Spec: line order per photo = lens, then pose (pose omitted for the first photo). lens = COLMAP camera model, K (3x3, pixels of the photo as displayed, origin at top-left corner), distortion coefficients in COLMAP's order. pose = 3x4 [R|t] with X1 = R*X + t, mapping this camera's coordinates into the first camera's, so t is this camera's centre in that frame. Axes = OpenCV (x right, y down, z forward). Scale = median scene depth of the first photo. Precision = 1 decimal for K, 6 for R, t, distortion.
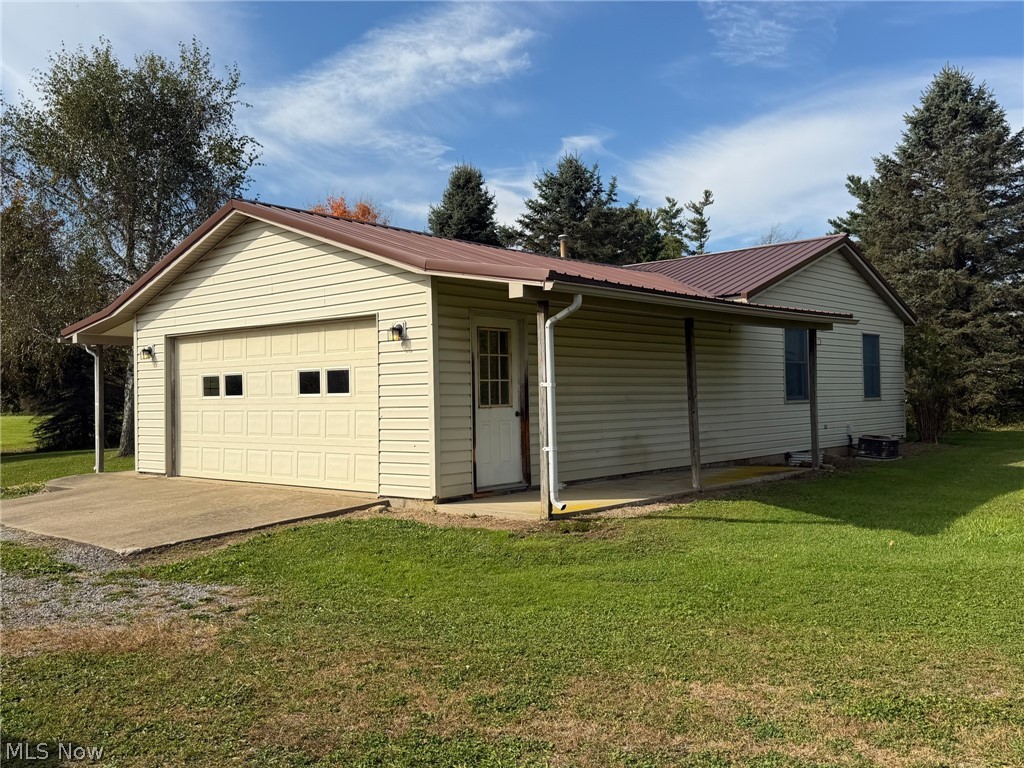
lens RADIAL K [[880.3, 0, 495.2], [0, 880.3, 380.4], [0, 0, 1]] dist [0.121175, -0.292087]
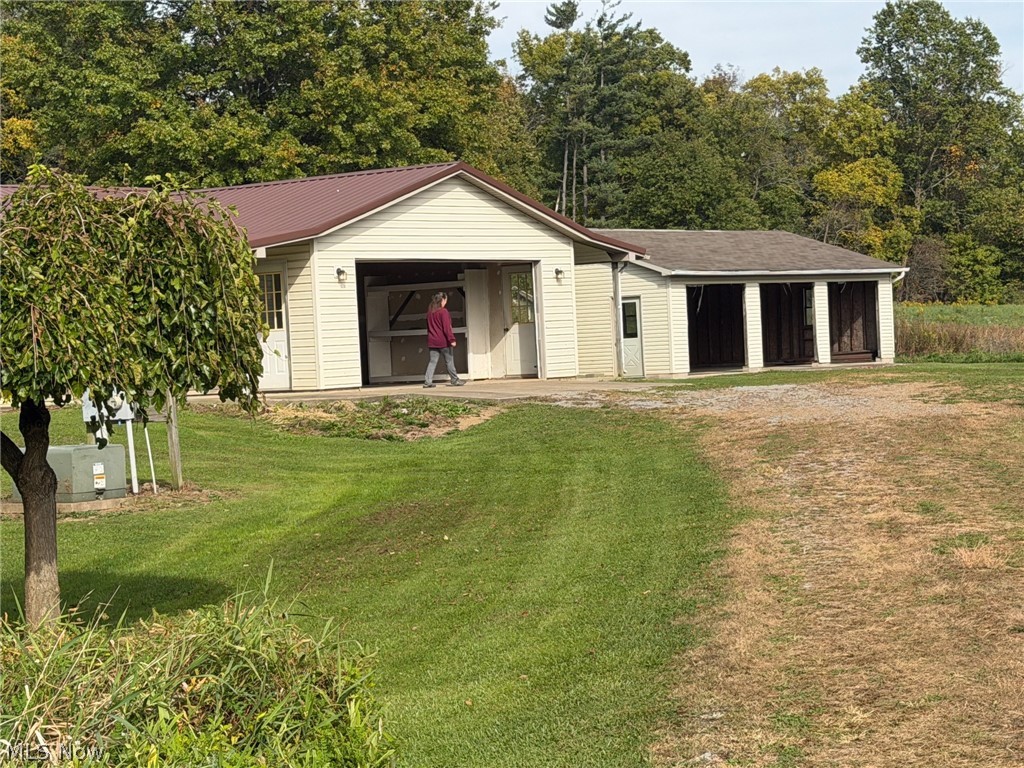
lens RADIAL K [[2346.3, 0, 512.0], [0, 2346.3, 384.0], [0, 0, 1]] dist [0.110782, 0.717312]
pose [[-0.064750, -0.001368, 0.997901, -3.756103], [0.027960, 0.999604, 0.003185, 0.112794], [-0.997510, 0.028108, -0.064687, 1.175749]]
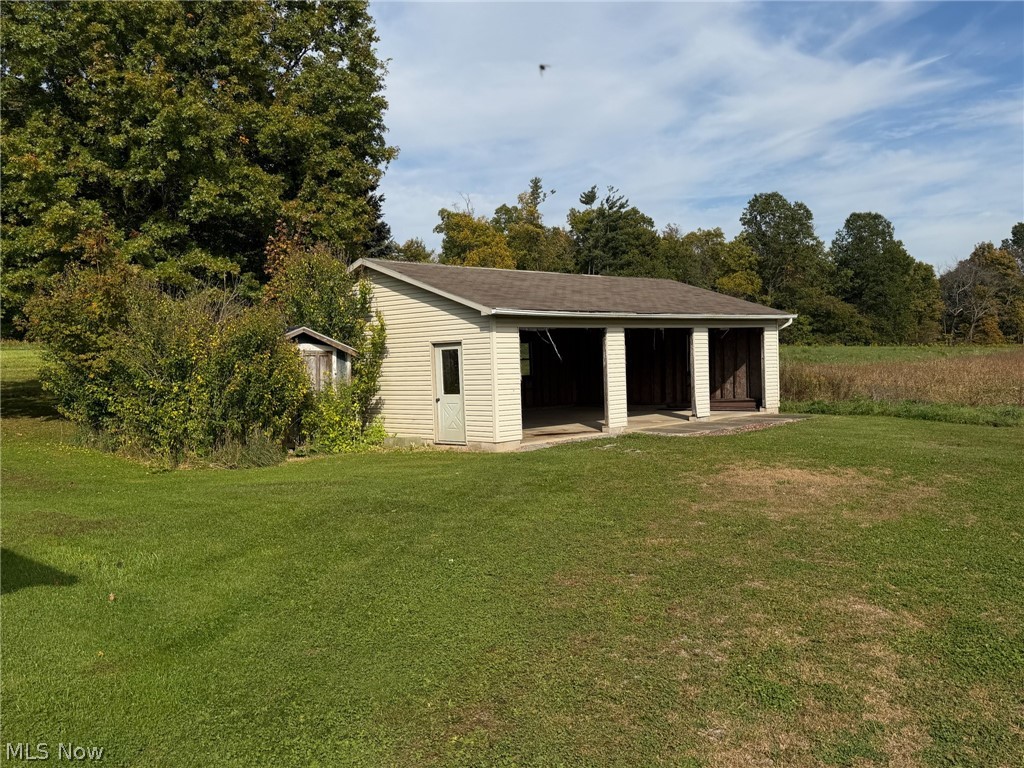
lens RADIAL K [[884.5, 0, 512.0], [0, 884.5, 384.0], [0, 0, 1]] dist [0.147275, -0.298808]
pose [[0.035728, -0.016170, 0.999231, -0.230108], [0.013998, 0.999779, 0.015678, -0.003393], [-0.999264, 0.013427, 0.035946, 0.429612]]
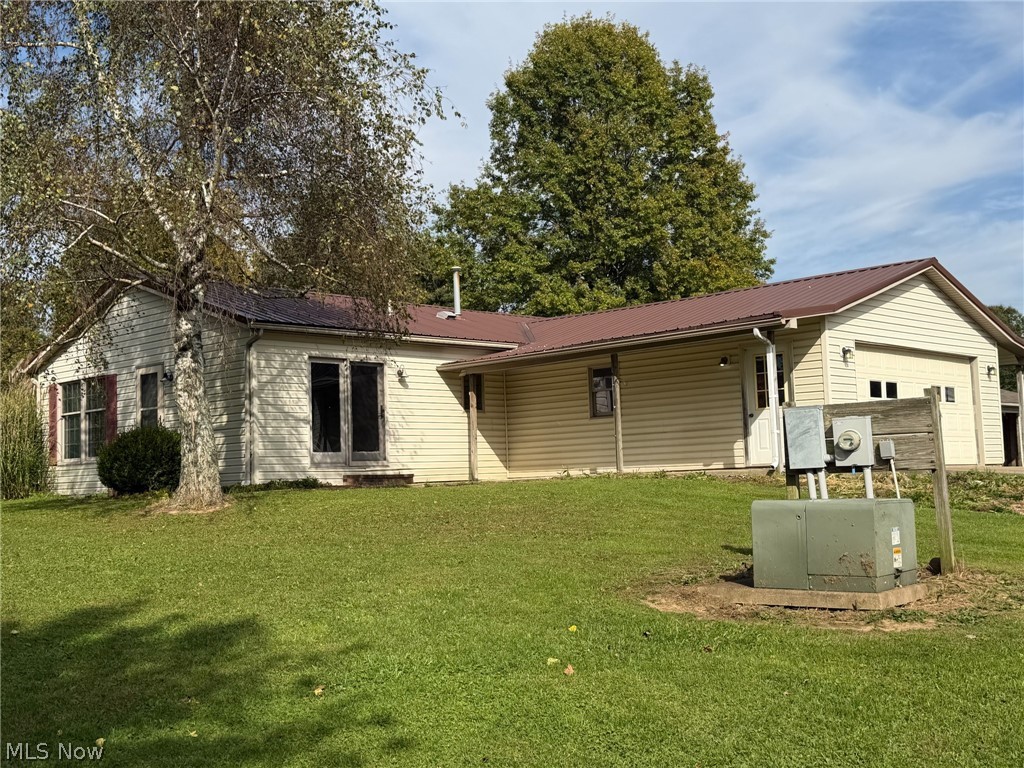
lens RADIAL K [[1171.0, 0, 512.0], [0, 1171.0, 384.0], [0, 0, 1]] dist [0.129171, 0.012855]
pose [[0.021234, 0.095491, 0.995204, -2.173472], [0.011928, 0.995333, -0.095758, 0.165644], [-0.999703, 0.013904, 0.019995, 1.648479]]
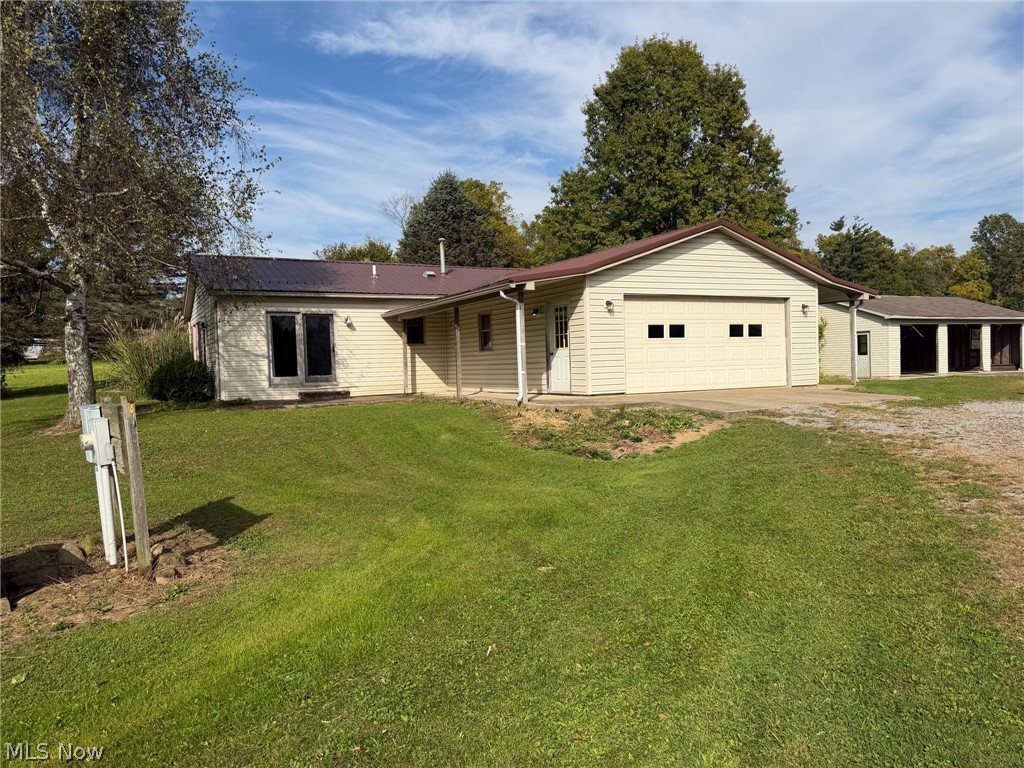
lens RADIAL K [[723.1, 0, 515.6], [0, 723.1, 382.5], [0, 0, 1]] dist [0.074276, -0.090985]
pose [[0.321417, -0.021557, 0.946692, -1.749682], [0.006593, 0.999768, 0.020527, 0.074514], [-0.946915, -0.000356, 0.321485, 0.941839]]
